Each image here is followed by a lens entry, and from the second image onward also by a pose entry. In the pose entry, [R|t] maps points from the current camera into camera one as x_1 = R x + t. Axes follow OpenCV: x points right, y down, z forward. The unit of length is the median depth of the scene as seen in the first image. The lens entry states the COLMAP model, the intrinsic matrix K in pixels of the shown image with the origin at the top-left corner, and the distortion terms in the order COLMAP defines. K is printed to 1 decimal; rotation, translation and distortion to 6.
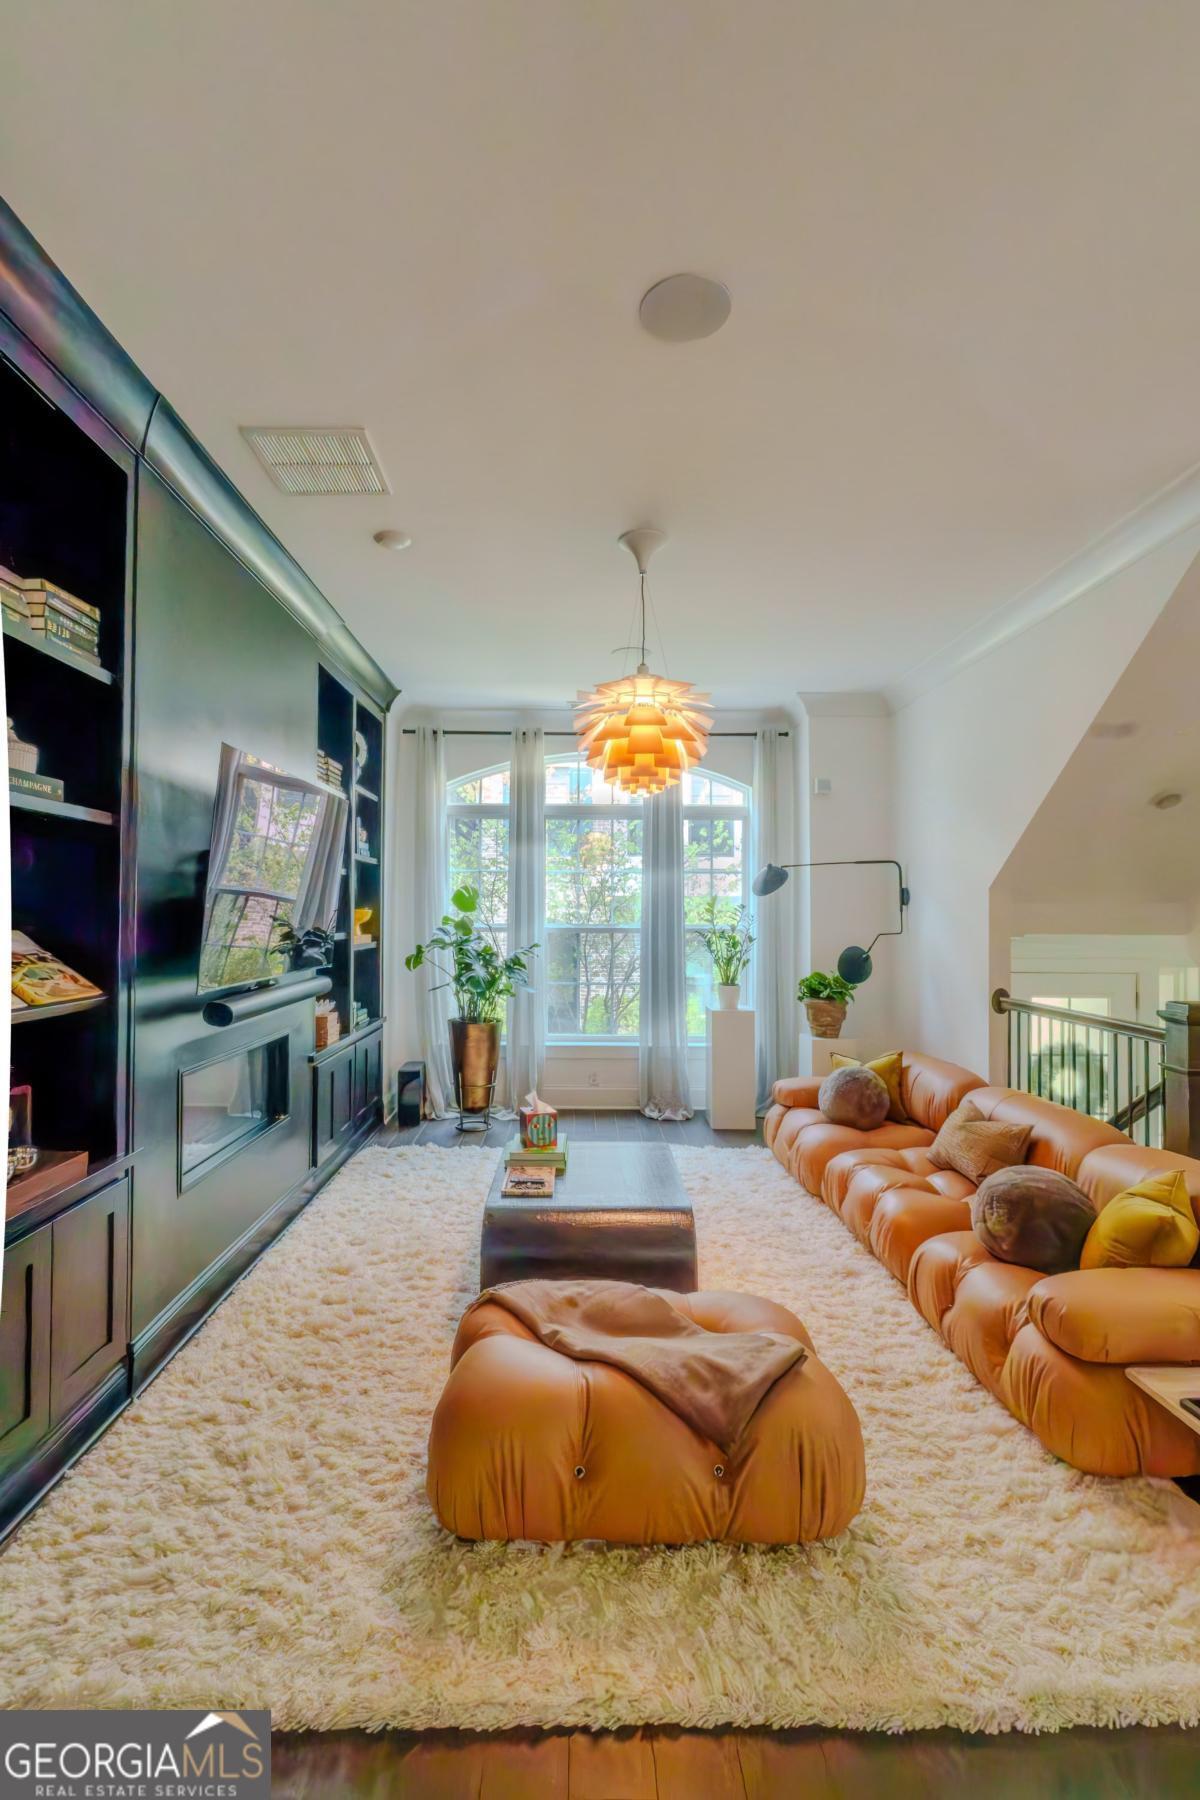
lens RADIAL K [[842.9, 0, 573.8], [0, 842.9, 890.1], [0, 0, 1]] dist [-0.004711, 0.000218]
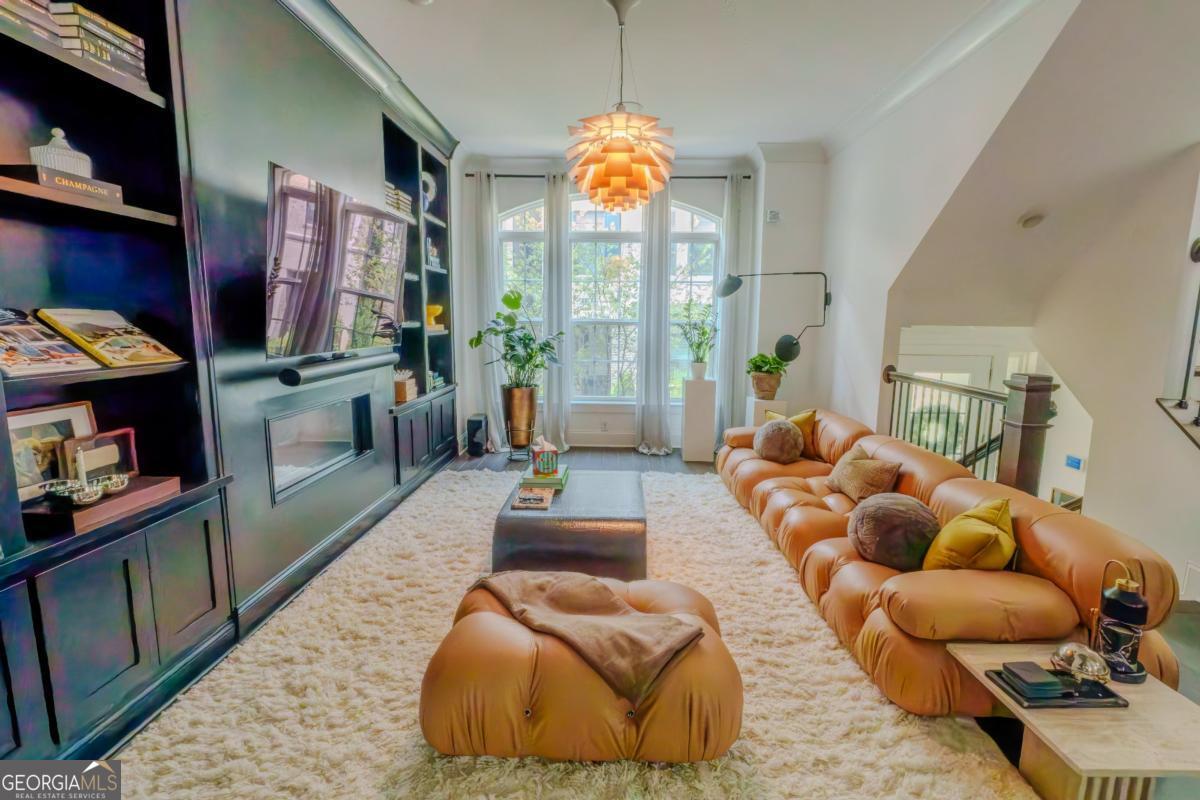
lens RADIAL K [[558.5, 0, 604.6], [0, 558.5, 394.7], [0, 0, 1]] dist [-0.006411, 0.000140]
pose [[0.999748, 0.008187, -0.020903, 0.091832], [-0.004648, 0.986447, 0.164014, 0.026496], [0.021962, -0.163876, 0.986237, 0.129569]]
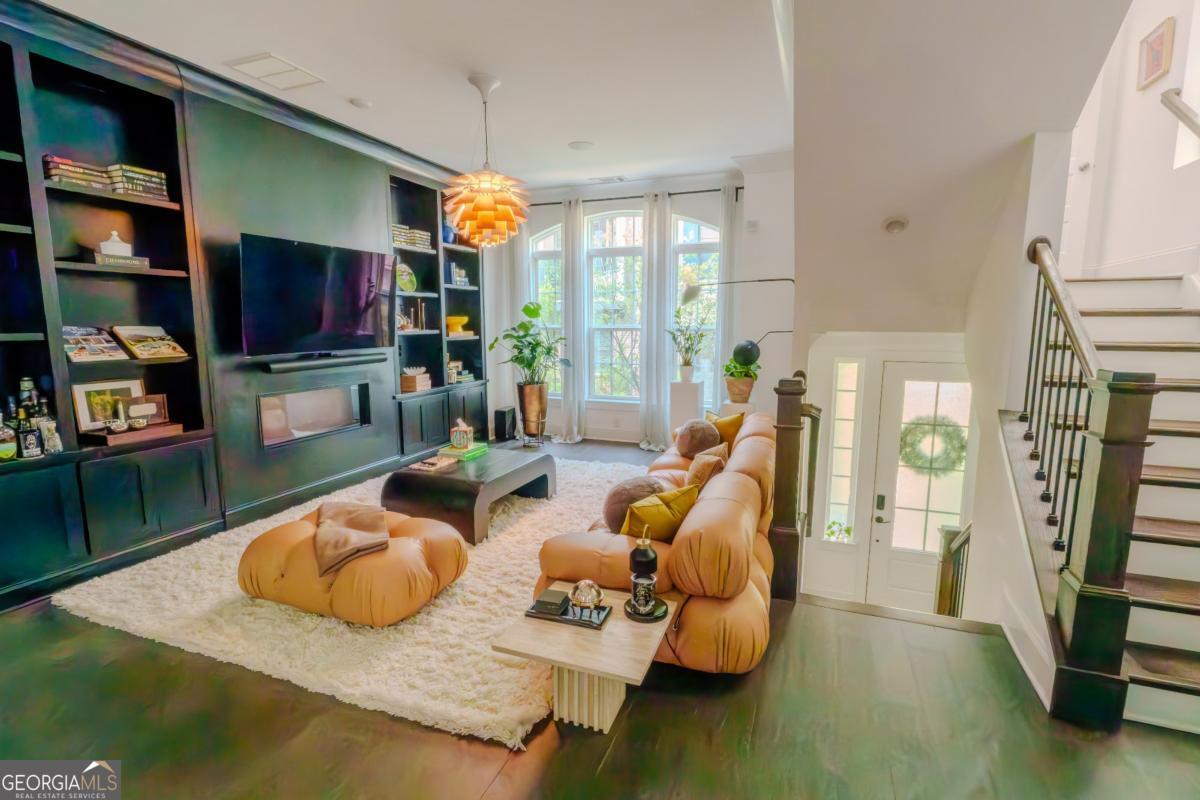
lens RADIAL K [[561.9, 0, 597.3], [0, 561.9, 396.4], [0, 0, 1]] dist [-0.004711, 0.000218]
pose [[0.930610, 0.043882, -0.363373, 0.804355], [0.015084, 0.987345, 0.157866, 0.011018], [0.365703, -0.152393, 0.918171, 0.022205]]
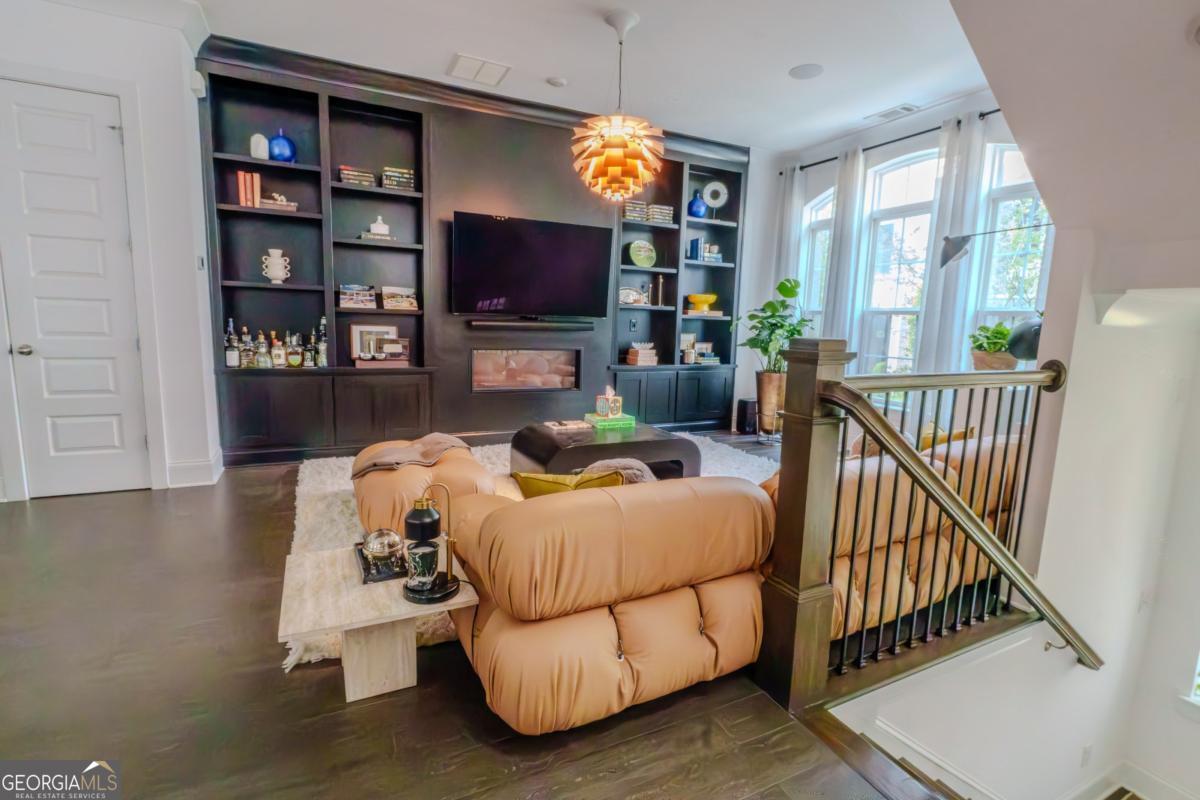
lens RADIAL K [[549.9, 0, 592.3], [0, 549.9, 397.5], [0, 0, 1]] dist [-0.001048, 0.000043]
pose [[0.439395, 0.137958, -0.887637, 1.166106], [-0.005370, 0.988522, 0.150979, 0.109936], [0.898278, -0.061572, 0.435093, 0.575232]]
